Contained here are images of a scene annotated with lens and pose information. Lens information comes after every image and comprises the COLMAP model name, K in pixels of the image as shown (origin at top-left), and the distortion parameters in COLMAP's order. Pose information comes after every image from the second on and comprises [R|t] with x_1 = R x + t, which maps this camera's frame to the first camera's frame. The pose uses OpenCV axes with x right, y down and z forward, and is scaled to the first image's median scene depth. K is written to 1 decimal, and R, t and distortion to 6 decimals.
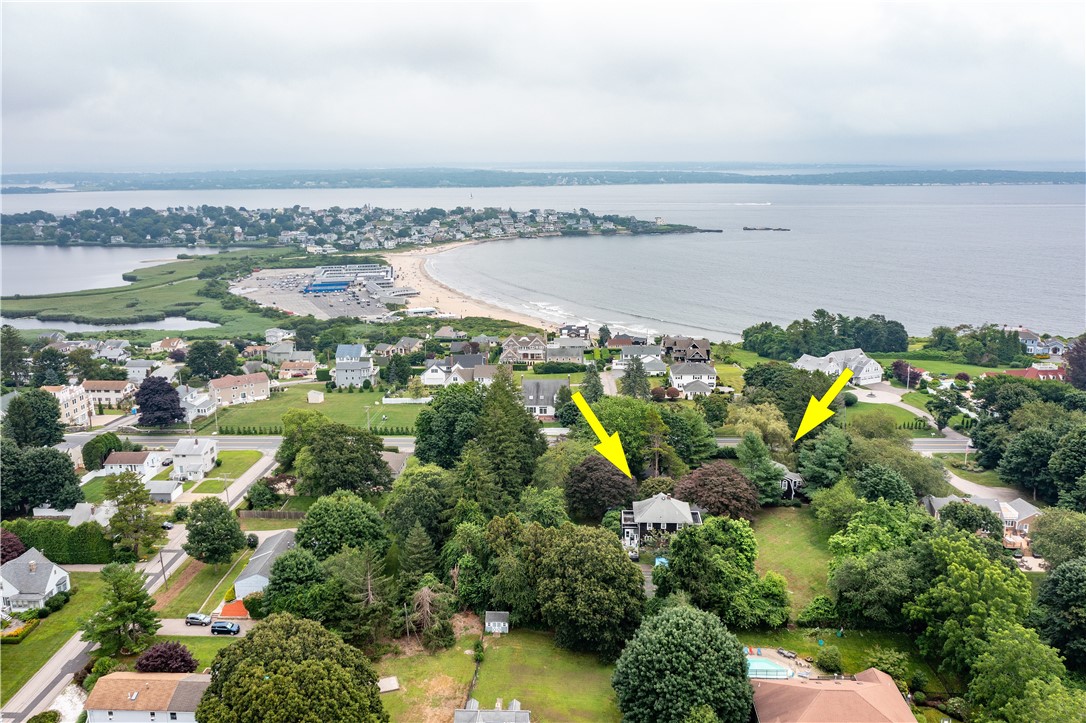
lens RADIAL K [[848.0, 0, 545.2], [0, 848.0, 362.0], [0, 0, 1]] dist [-0.001970, 0.007294]
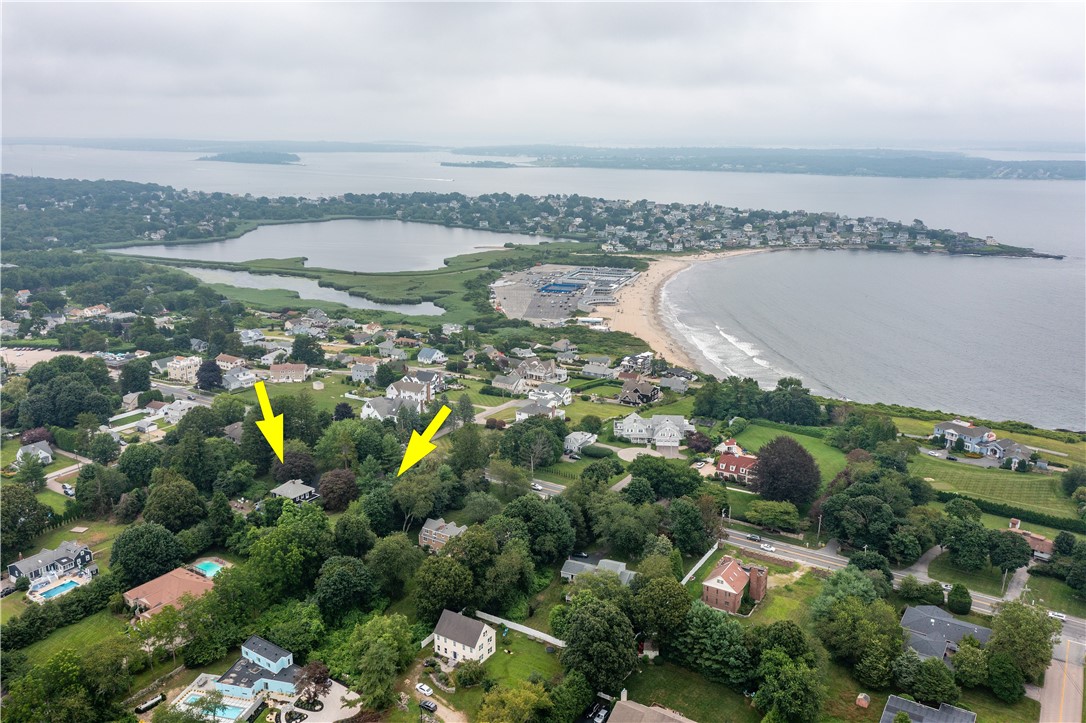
lens RADIAL K [[848.0, 0, 542.6], [0, 848.0, 356.8], [0, 0, 1]] dist [-0.001970, 0.007294]
pose [[0.866215, 0.140677, -0.479459, 0.875947], [-0.129207, 0.989976, 0.057036, -0.162453], [0.482676, 0.012544, 0.875709, -0.165486]]
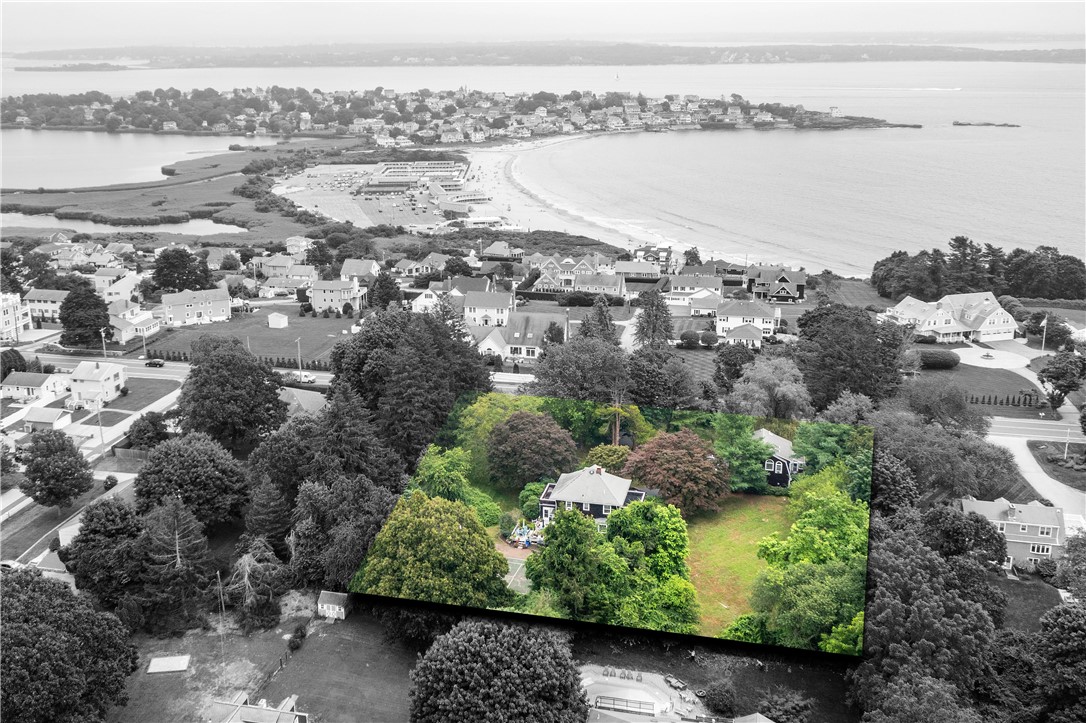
lens RADIAL K [[1066.5, 0, 493.4], [0, 1066.5, 328.2], [0, 0, 1]] dist [0.000872, 0.000000]
pose [[0.979913, 0.051344, -0.192703, 0.149926], [-0.043870, 0.998118, 0.042859, -0.006146], [0.194541, -0.033544, 0.980321, 0.014731]]
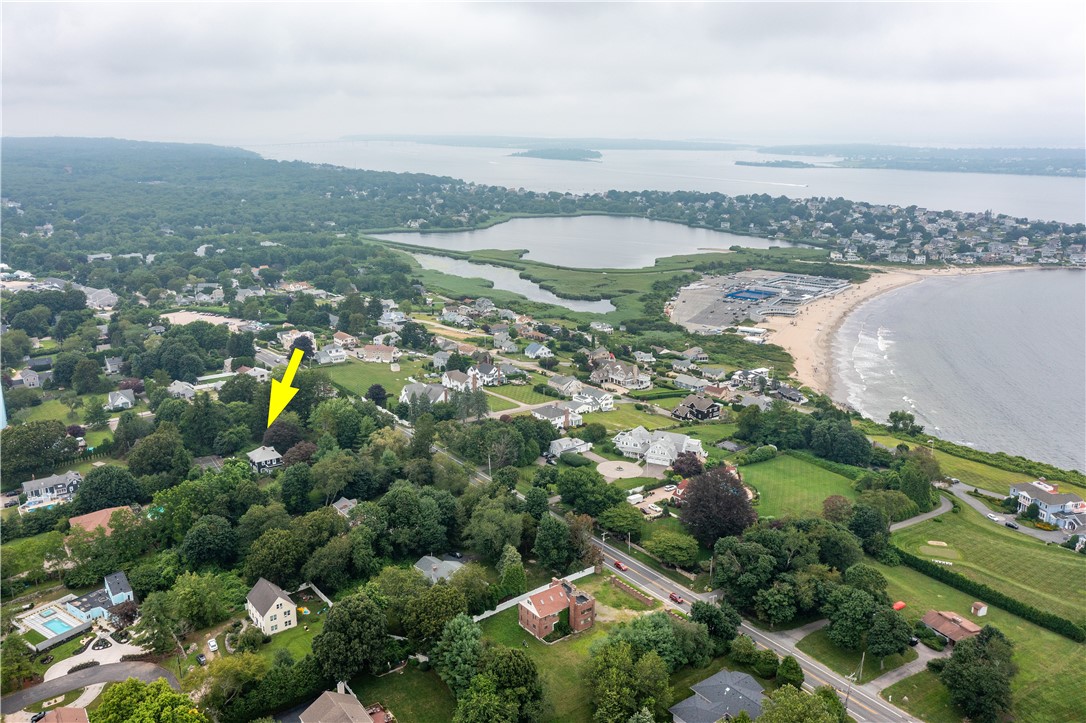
lens RADIAL K [[848.0, 0, 546.8], [0, 848.0, 364.9], [0, 0, 1]] dist [-0.001970, 0.007294]
pose [[0.639275, 0.219610, -0.736952, 1.222096], [-0.192218, 0.973566, 0.123379, -0.241748], [0.744567, 0.062783, 0.664589, 0.128906]]
